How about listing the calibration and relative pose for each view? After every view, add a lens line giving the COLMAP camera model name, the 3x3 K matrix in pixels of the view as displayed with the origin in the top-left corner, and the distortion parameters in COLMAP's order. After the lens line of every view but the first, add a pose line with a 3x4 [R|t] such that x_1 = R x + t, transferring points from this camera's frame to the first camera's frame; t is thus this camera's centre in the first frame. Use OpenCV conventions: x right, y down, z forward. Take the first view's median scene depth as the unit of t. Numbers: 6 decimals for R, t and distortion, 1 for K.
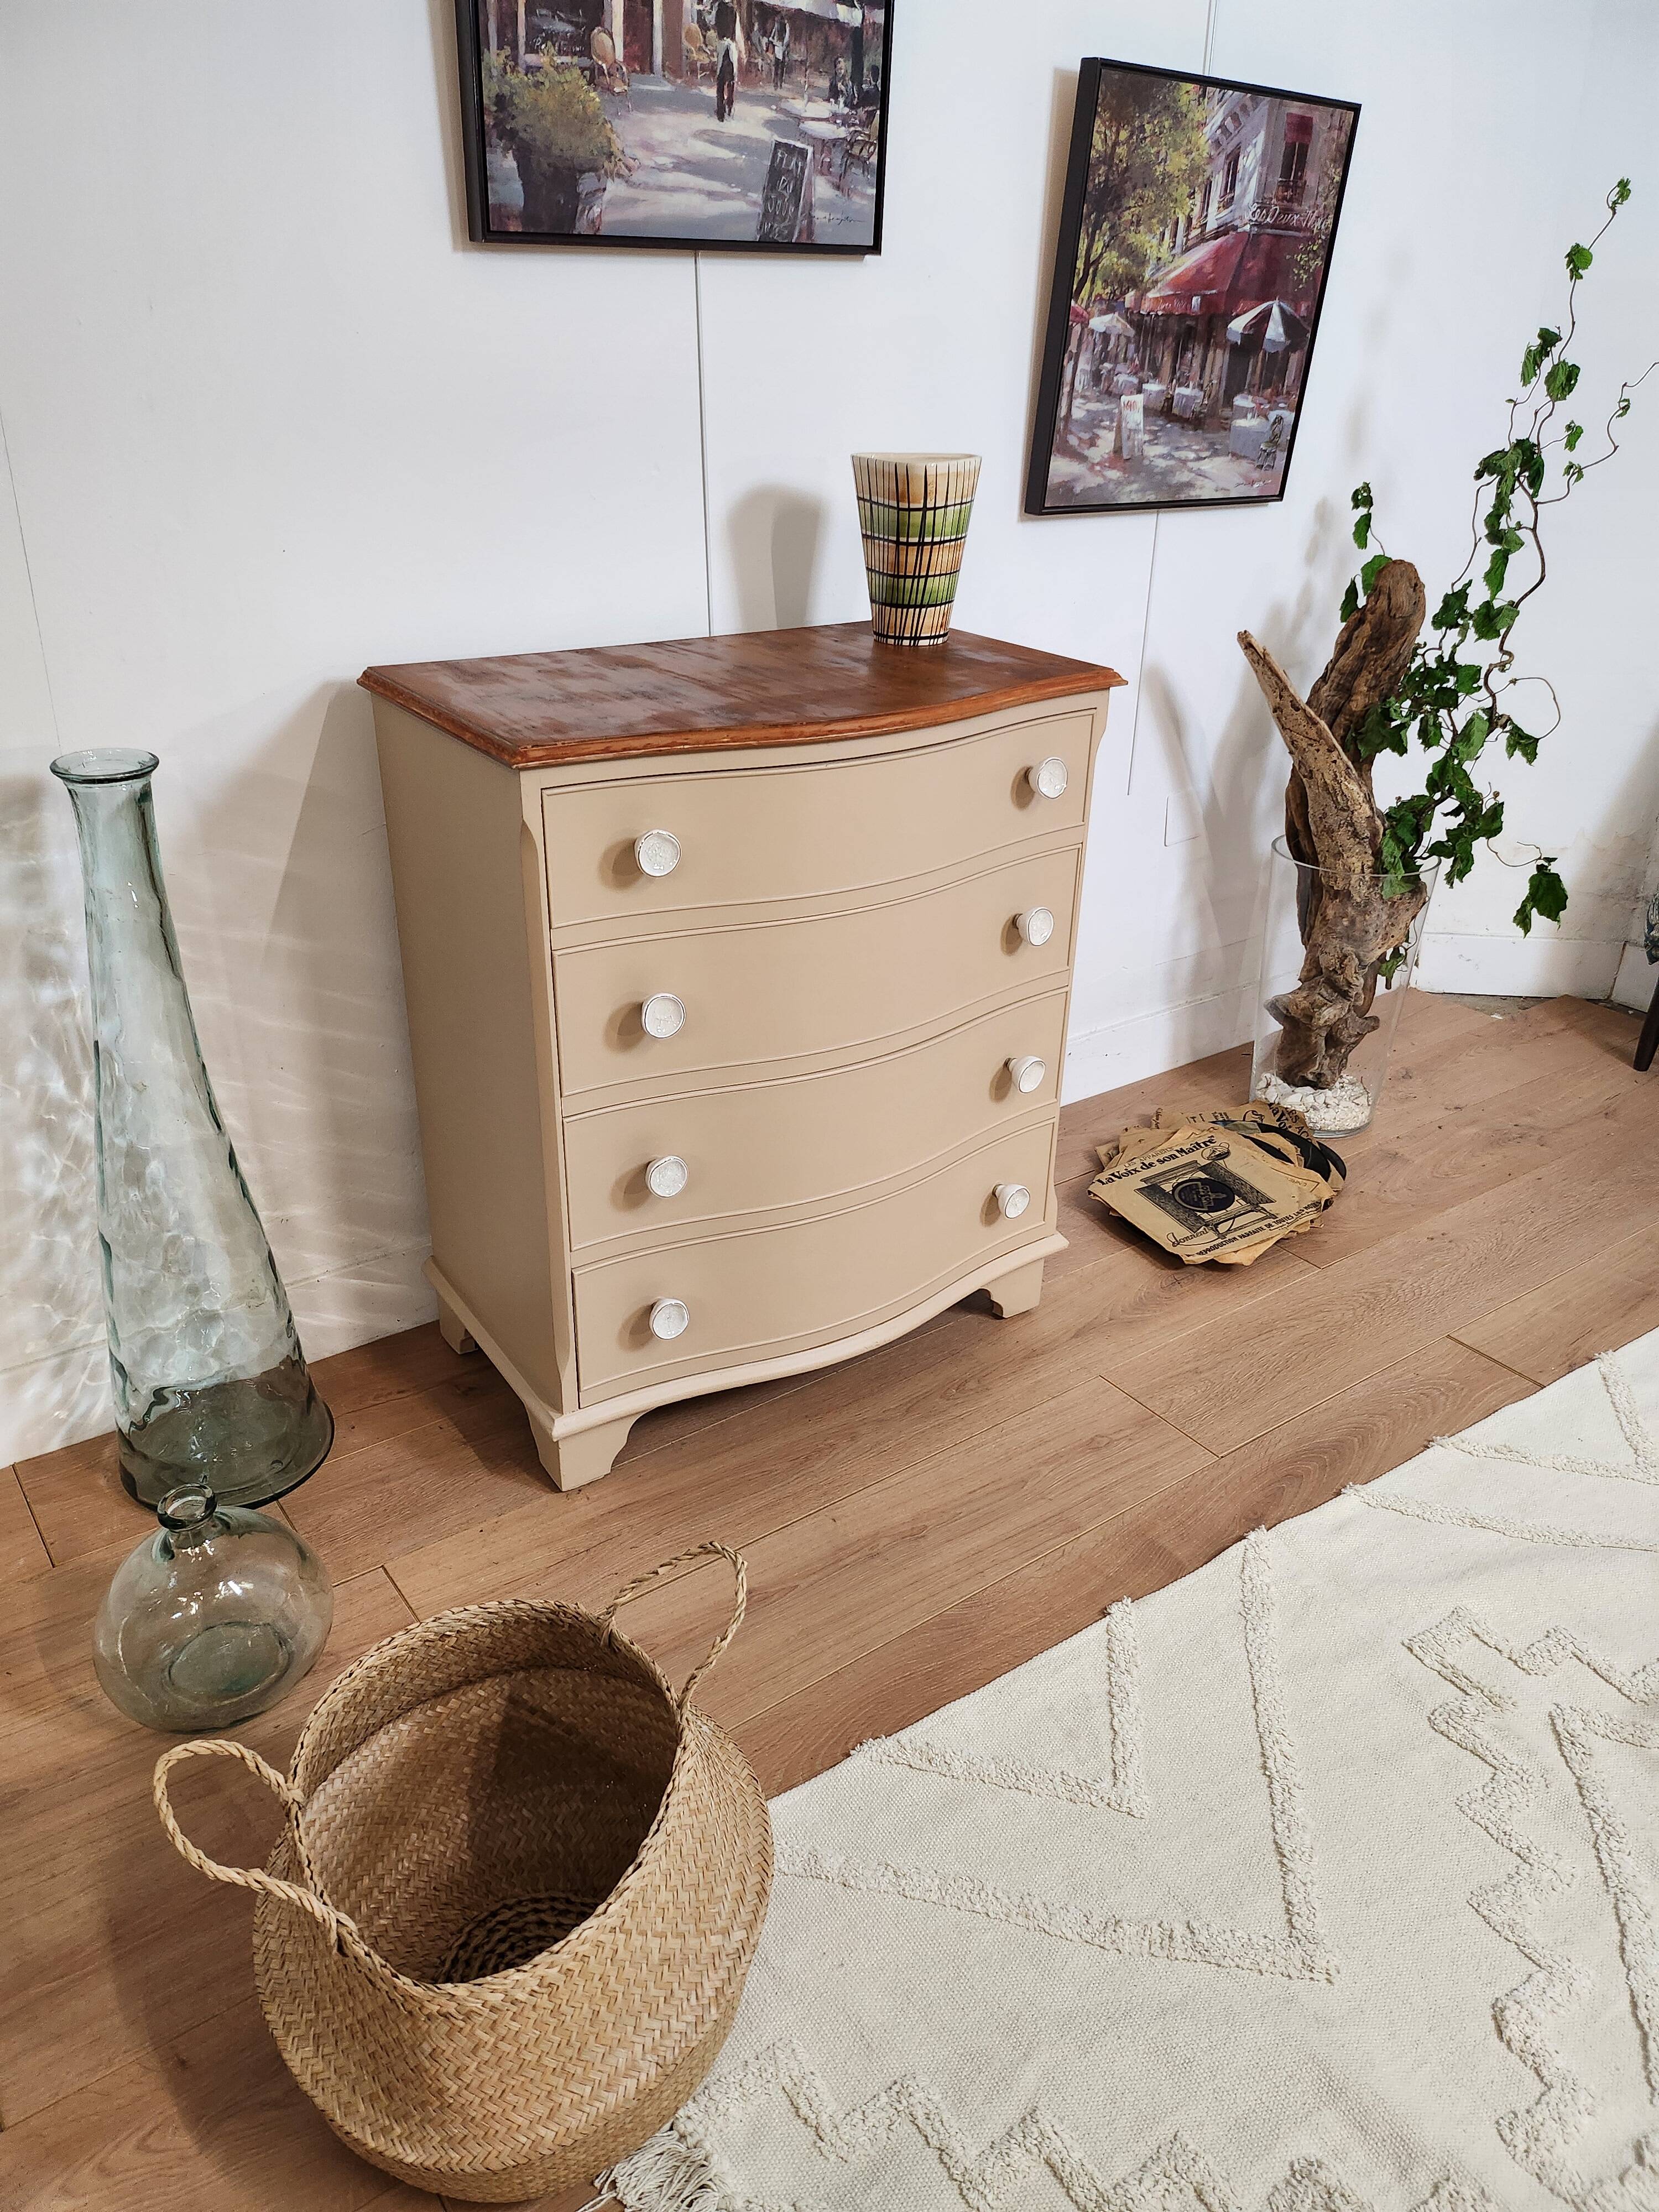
lens RADIAL K [[1544.9, 0, 817.6], [0, 1544.9, 1103.2], [0, 0, 1]] dist [0.088878, -0.103543]
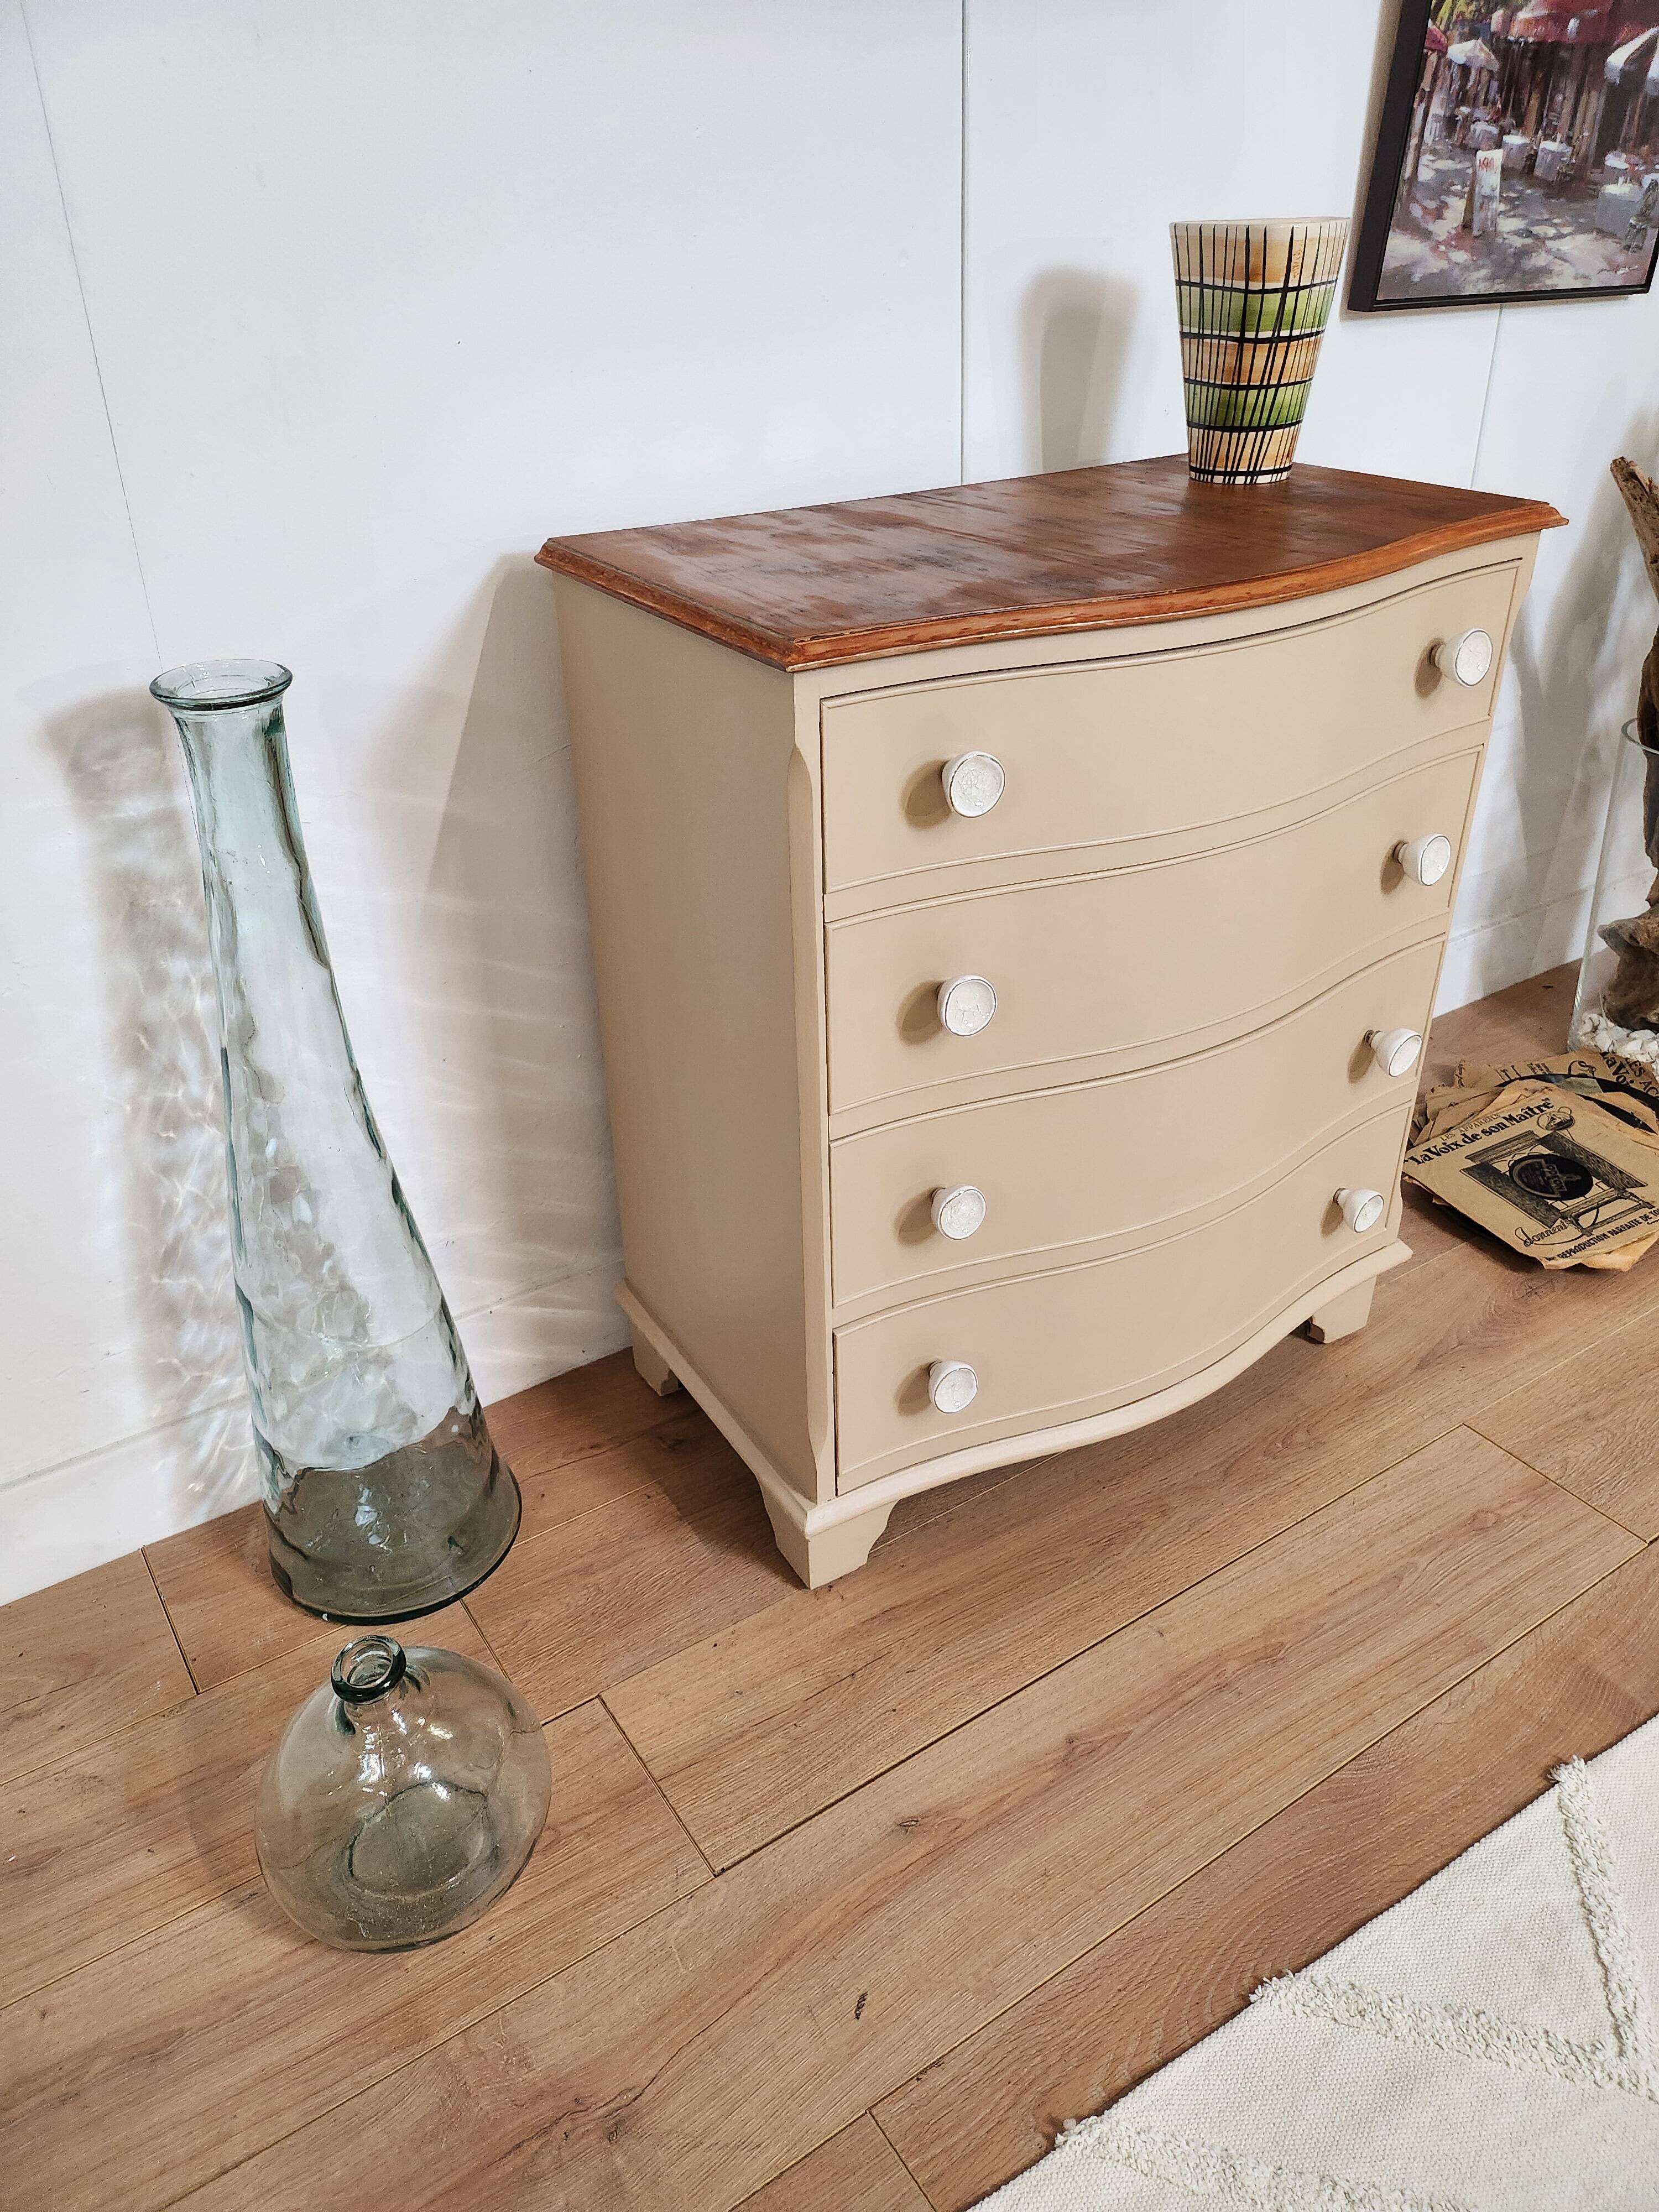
lens RADIAL K [[1553.1, 0, 811.0], [0, 1553.1, 1105.4], [0, 0, 1]] dist [0.069853, -0.079089]
pose [[0.998122, -0.013285, -0.059803, -0.105988], [0.017301, 0.997593, 0.067143, -0.048528], [0.058767, -0.068051, 0.995950, 0.207877]]
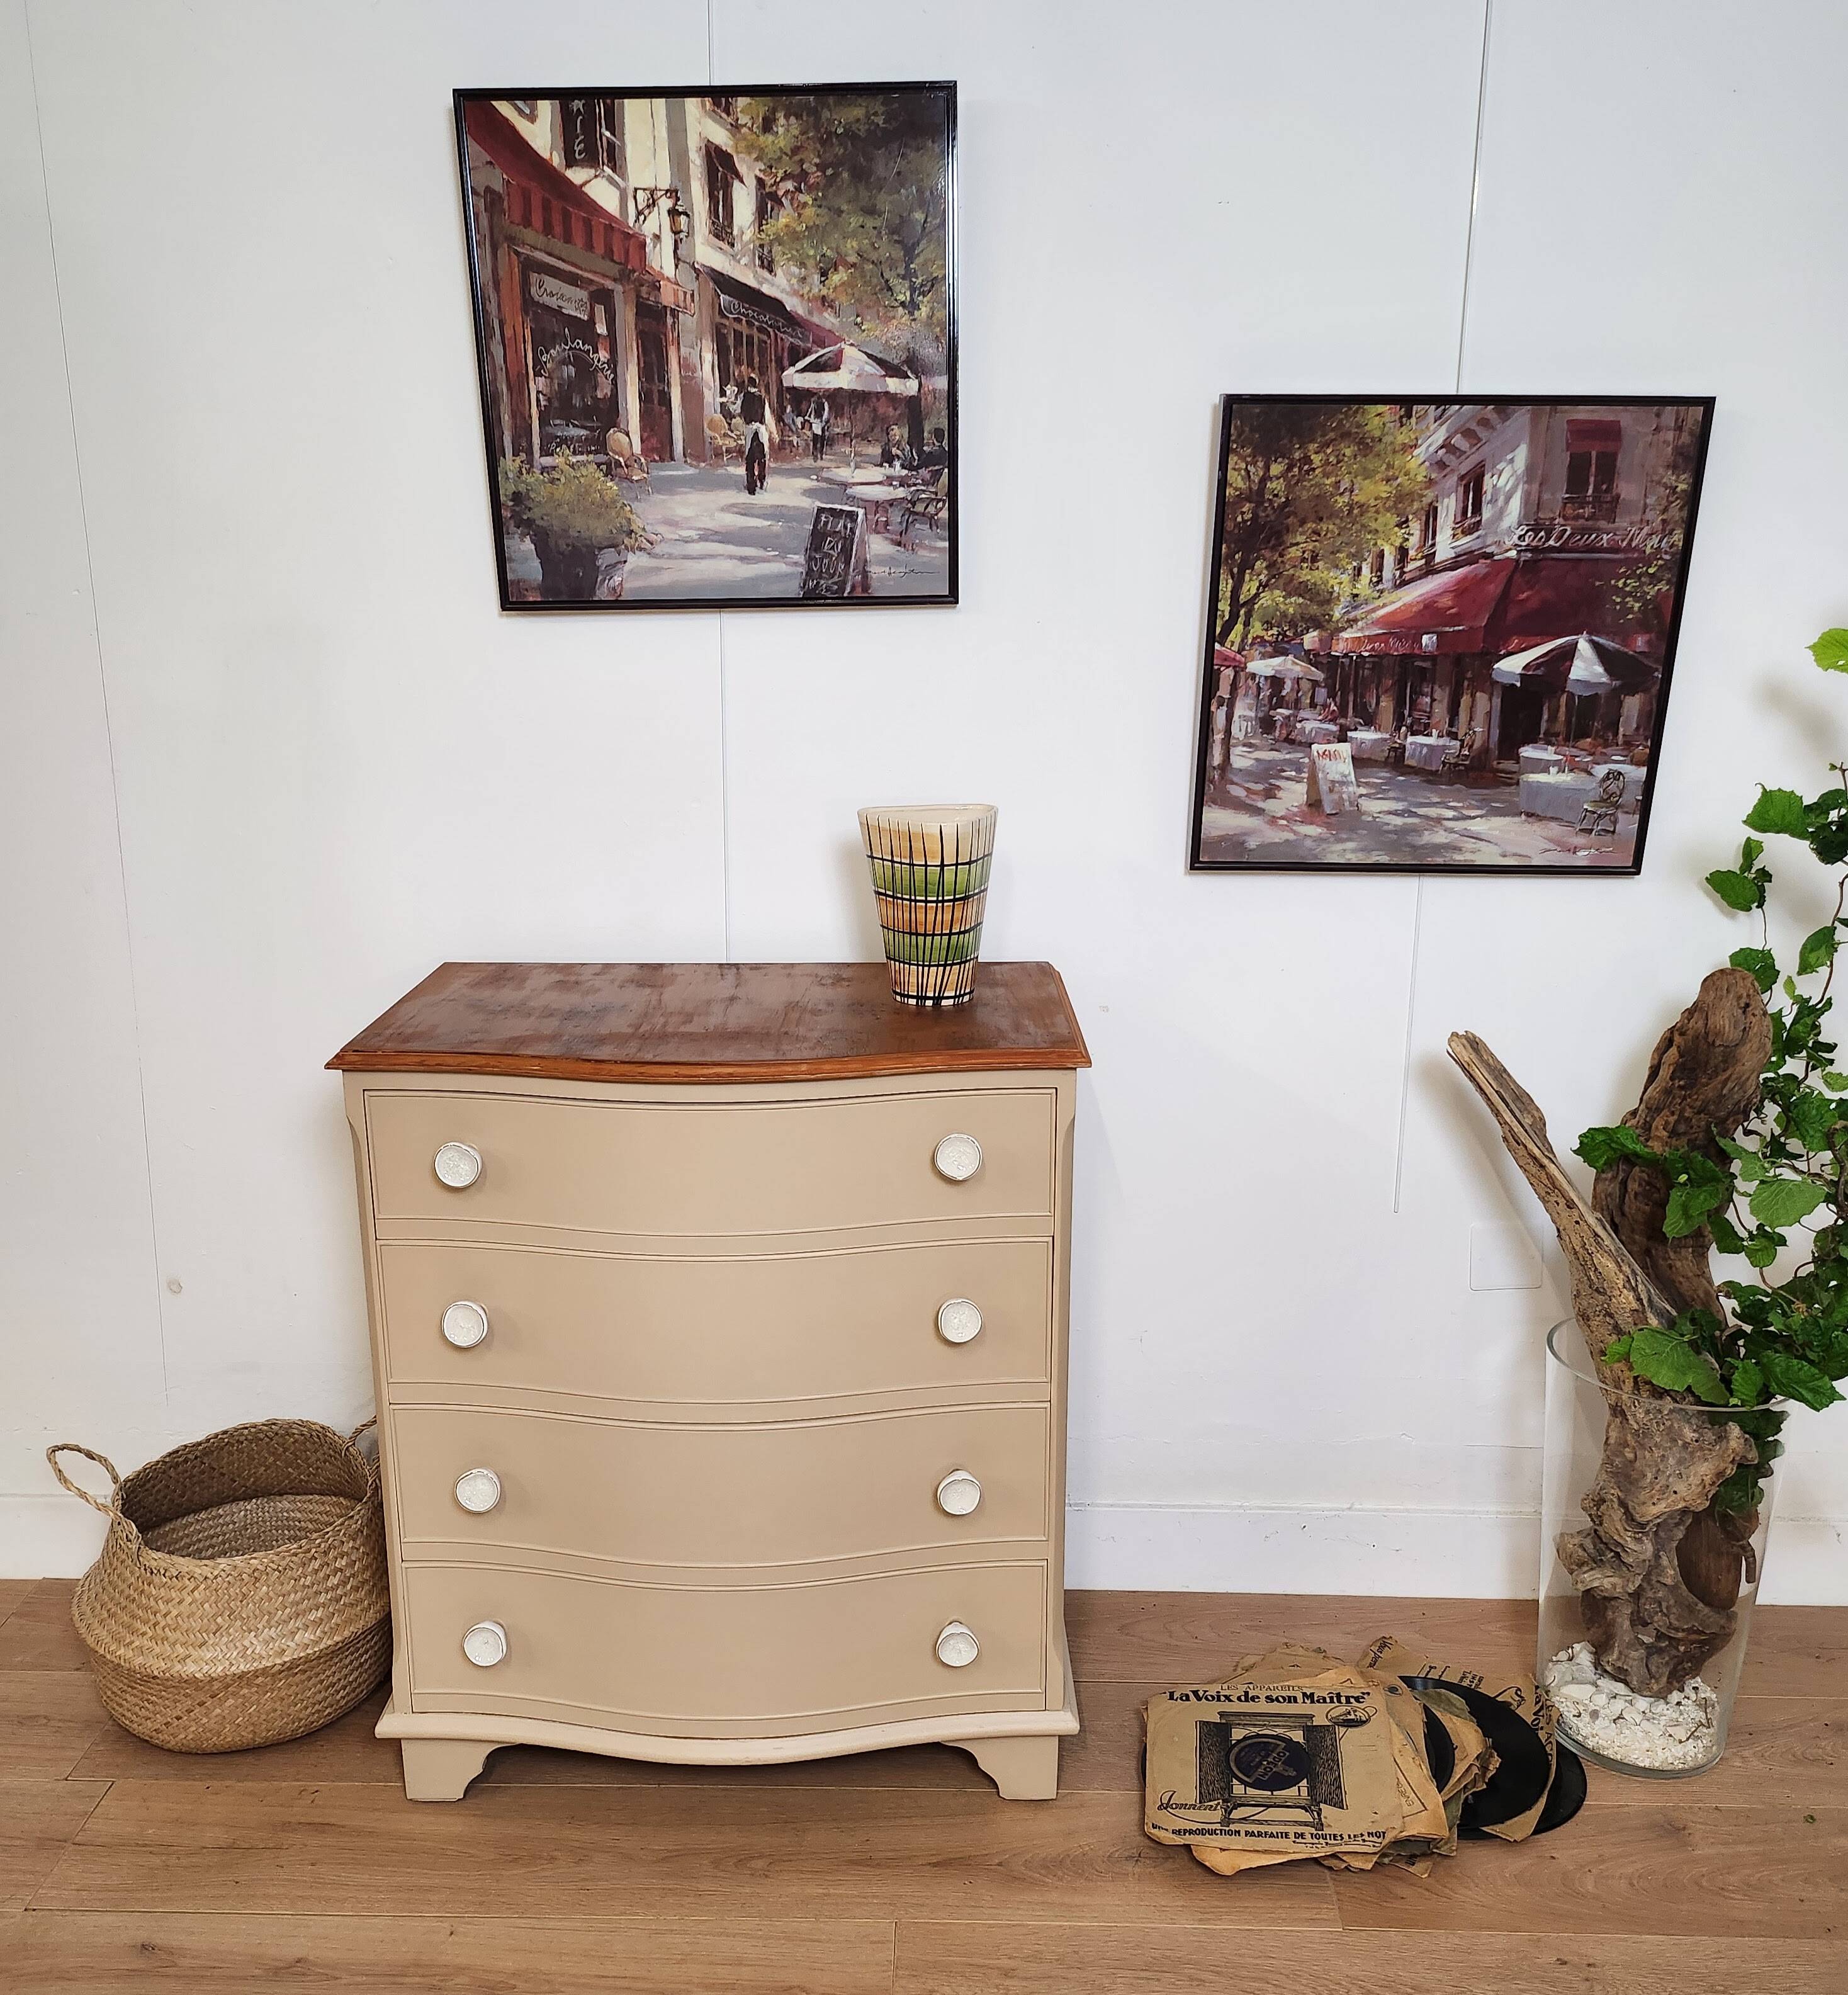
lens RADIAL K [[1748.9, 0, 902.9], [0, 1748.9, 1051.2], [0, 0, 1]] dist [0.051073, -0.004338]
pose [[0.795258, 0.142872, -0.589196, 0.684360], [-0.256531, 0.959849, -0.113498, -0.152312], [0.549324, 0.241407, 0.799979, 0.198177]]
